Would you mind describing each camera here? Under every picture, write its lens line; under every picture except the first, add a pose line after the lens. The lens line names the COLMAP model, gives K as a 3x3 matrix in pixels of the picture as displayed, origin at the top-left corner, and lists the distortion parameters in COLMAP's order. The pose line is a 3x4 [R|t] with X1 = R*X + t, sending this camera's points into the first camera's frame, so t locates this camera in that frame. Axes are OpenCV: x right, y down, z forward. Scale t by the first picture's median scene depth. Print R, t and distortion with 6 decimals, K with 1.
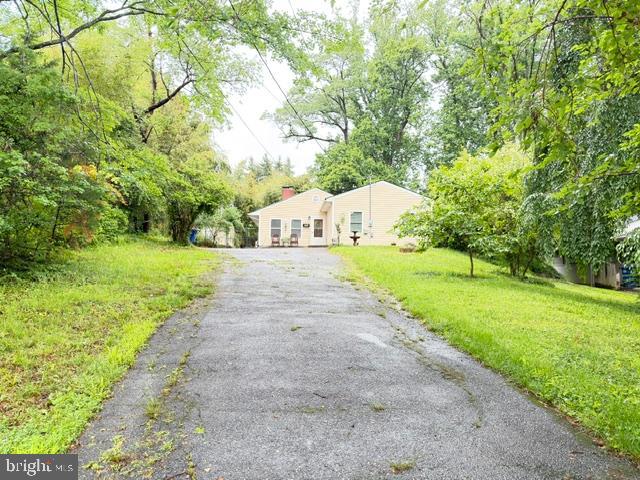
lens RADIAL K [[445.4, 0, 320.0], [0, 445.4, 240.0], [0, 0, 1]] dist [0.071947, -0.138846]
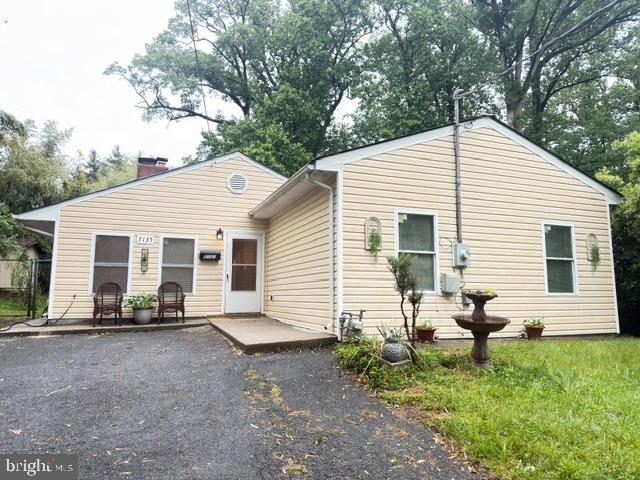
lens RADIAL K [[445.4, 0, 320.0], [0, 445.4, 240.0], [0, 0, 1]] dist [0.071947, -0.138846]
pose [[0.955749, 0.025262, 0.293097, -0.050813], [-0.009105, 0.998369, -0.056358, -0.026893], [-0.294043, 0.051195, 0.954420, 0.645815]]
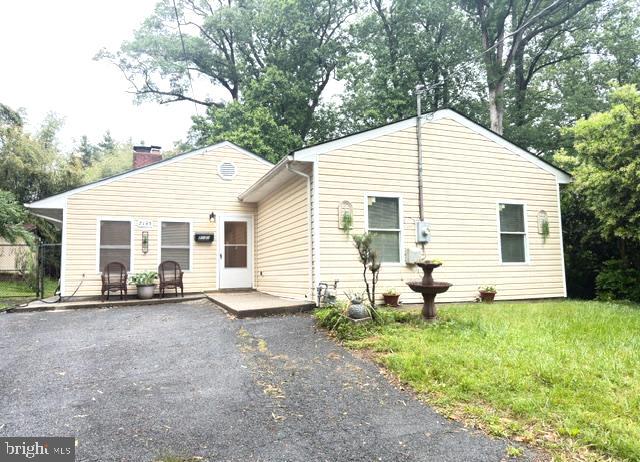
lens RADIAL K [[442.5, 0, 320.4], [0, 442.5, 240.0], [0, 0, 1]] dist [0.059470, -0.113397]
pose [[0.950775, -0.008843, 0.309756, -0.053590], [0.012205, 0.999886, -0.008918, -0.026236], [-0.309642, 0.012260, 0.950774, 0.610476]]
